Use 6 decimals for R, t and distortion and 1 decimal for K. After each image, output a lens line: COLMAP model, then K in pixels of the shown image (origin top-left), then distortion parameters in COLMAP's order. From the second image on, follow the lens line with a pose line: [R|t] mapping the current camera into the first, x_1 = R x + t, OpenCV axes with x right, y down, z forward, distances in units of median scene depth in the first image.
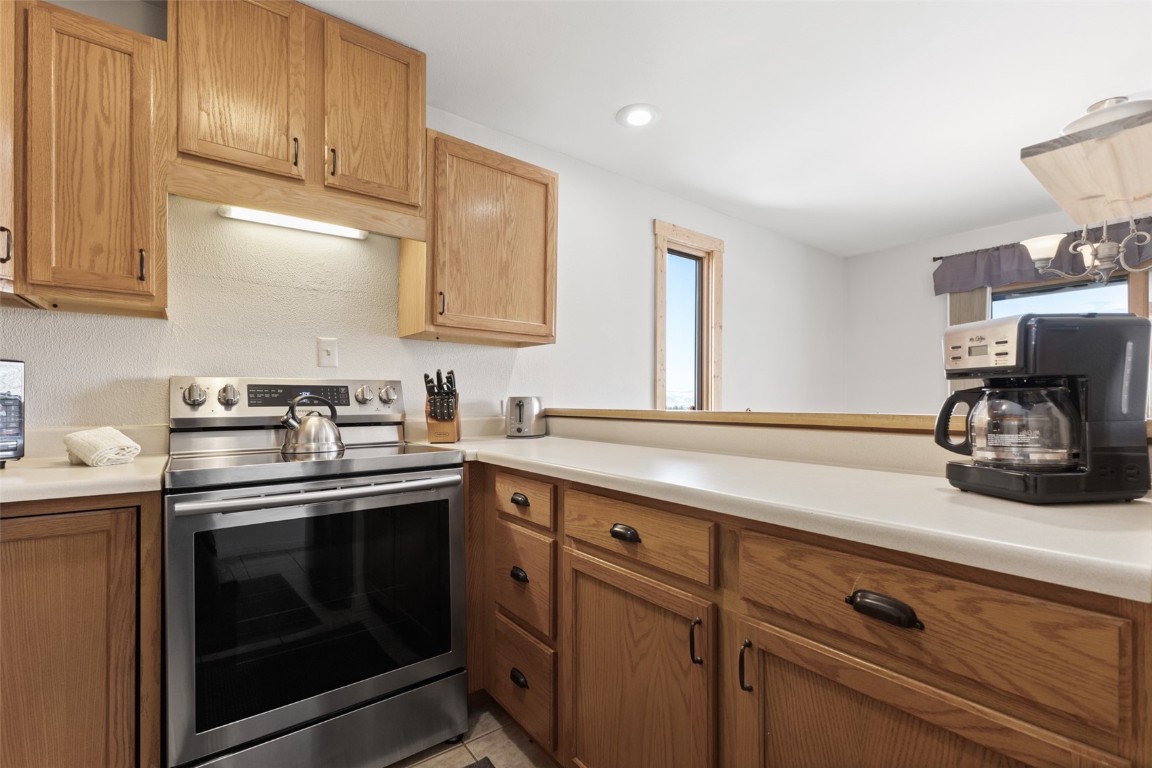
lens RADIAL K [[496.2, 0, 588.3], [0, 496.2, 401.4], [0, 0, 1]] dist [0.009467, -0.003696]
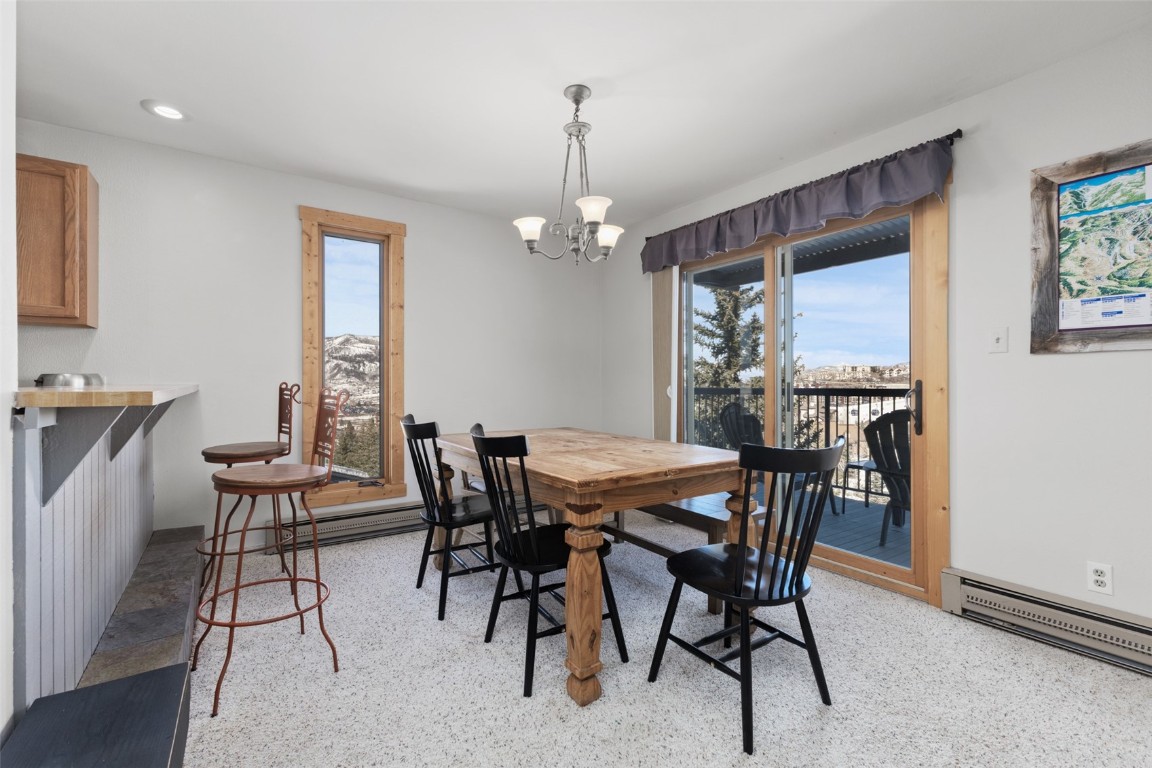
lens RADIAL K [[496.2, 0, 576.5], [0, 496.2, 380.5], [0, 0, 1]] dist [0.009467, -0.003696]
pose [[0.998352, 0.001142, -0.057374, 1.418528], [-0.000981, 0.999996, 0.002831, 0.002058], [0.057377, -0.002770, 0.998349, -0.025695]]
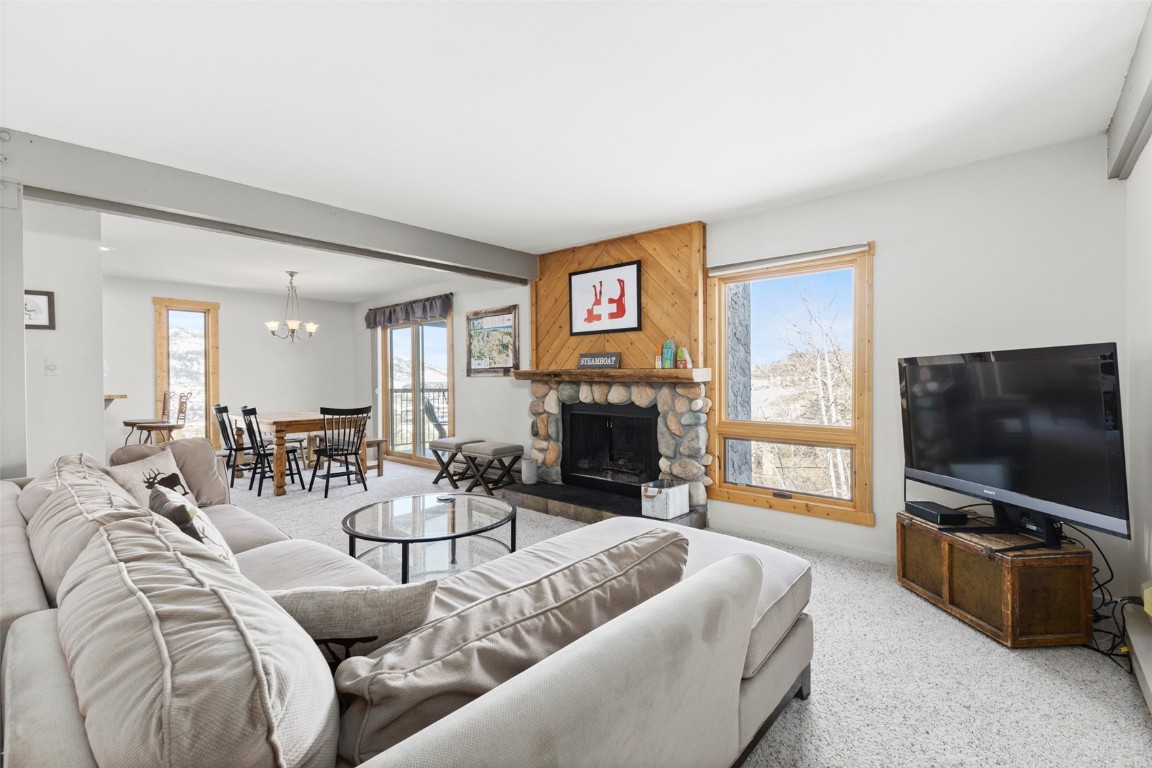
lens RADIAL K [[496.2, 0, 574.9], [0, 496.2, 383.0], [0, 0, 1]] dist [0.009467, -0.003696]
pose [[0.982820, -0.006701, 0.184444, 2.601162], [0.005111, 0.999946, 0.009092, -0.048517], [-0.184495, -0.007993, 0.982801, -2.344410]]
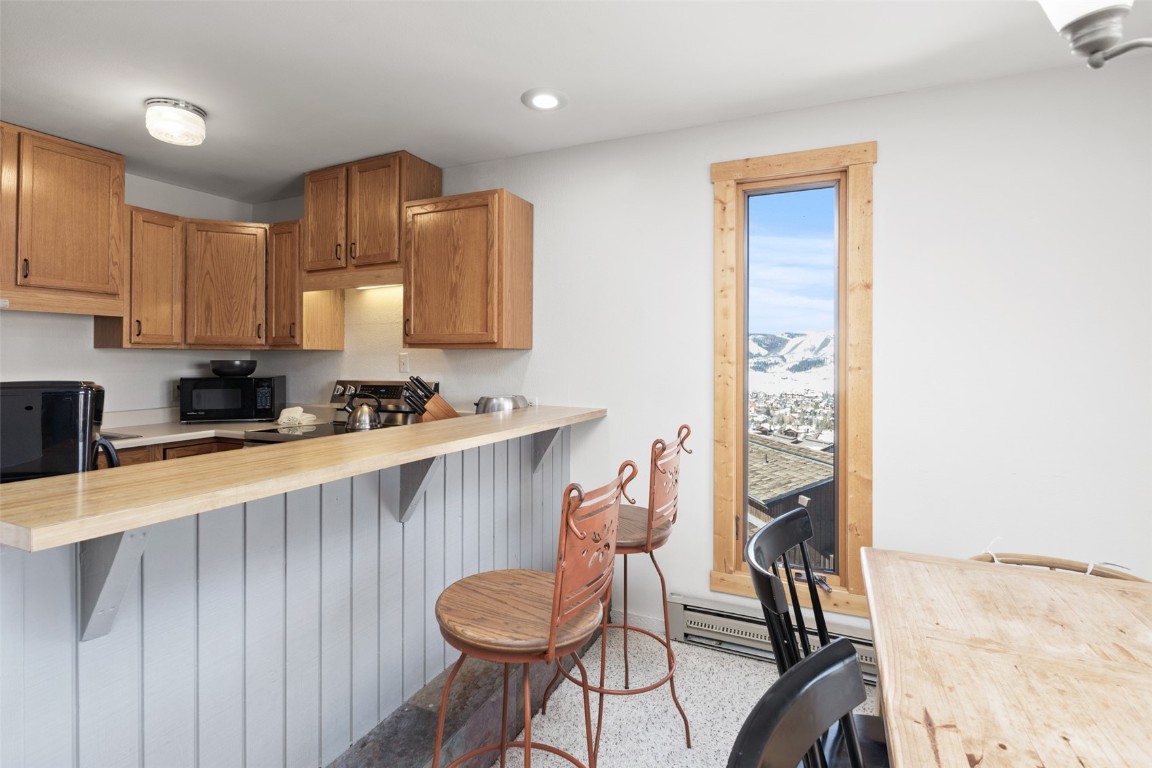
lens RADIAL K [[545.1, 0, 585.8], [0, 545.1, 364.7], [0, 0, 1]] dist [-0.011212, -0.000336]
pose [[0.478484, 0.002557, -0.878093, 1.392762], [-0.003376, 0.999994, 0.001073, -0.111881], [0.878090, 0.002452, 0.478489, 0.803835]]
